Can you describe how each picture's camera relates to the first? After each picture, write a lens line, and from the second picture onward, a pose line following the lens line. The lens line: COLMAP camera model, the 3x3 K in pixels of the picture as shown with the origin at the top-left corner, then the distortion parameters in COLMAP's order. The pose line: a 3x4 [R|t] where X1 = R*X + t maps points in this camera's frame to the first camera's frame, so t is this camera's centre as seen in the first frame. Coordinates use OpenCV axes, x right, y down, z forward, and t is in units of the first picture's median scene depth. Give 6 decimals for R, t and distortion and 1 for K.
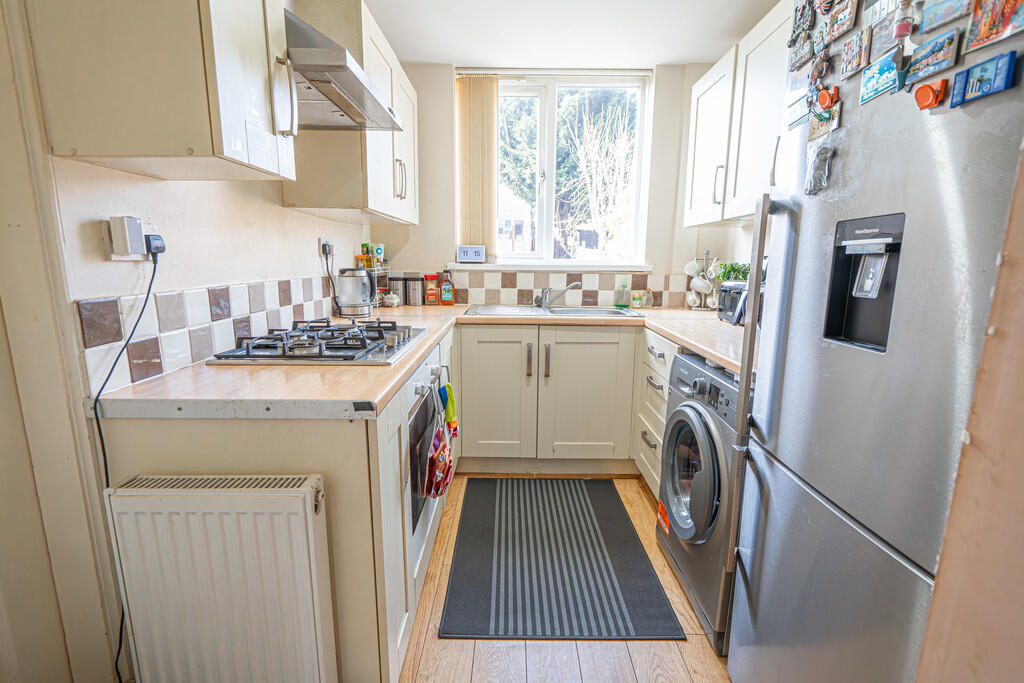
lens RADIAL K [[466.8, 0, 509.0], [0, 466.8, 341.2], [0, 0, 1]] dist [-0.003231, 0.000414]
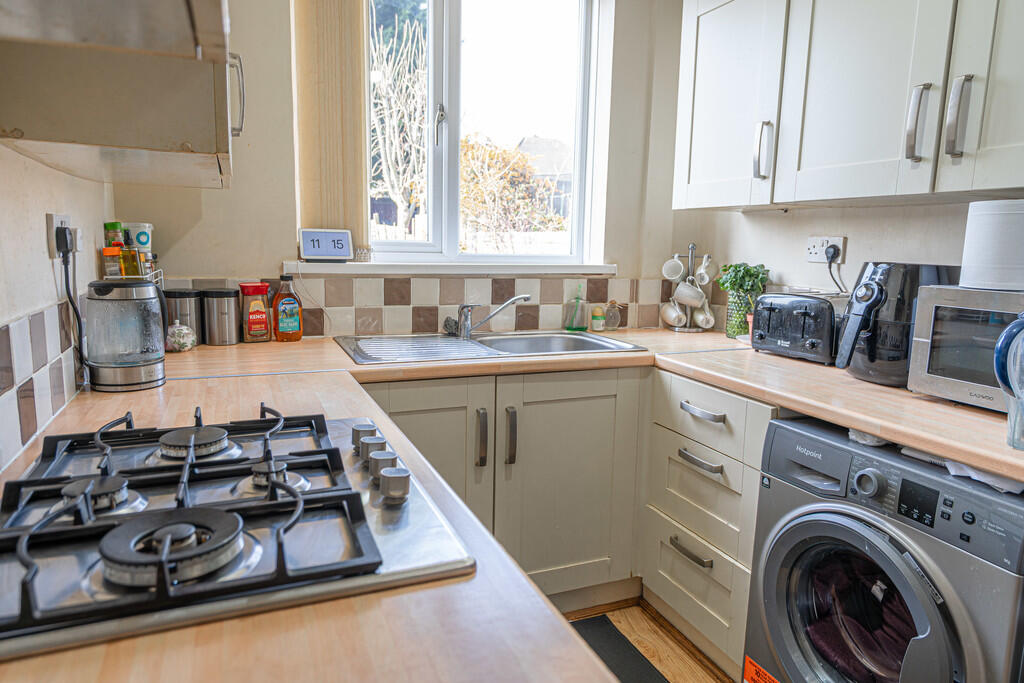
lens RADIAL K [[659.7, 0, 512.0], [0, 659.7, 341.5], [0, 0, 1]] dist [0.005866, 0.001948]
pose [[0.922598, -0.047123, 0.382873, -0.186716], [0.053881, 0.998523, -0.006941, -0.057597], [-0.381981, 0.027034, 0.923775, 0.207505]]
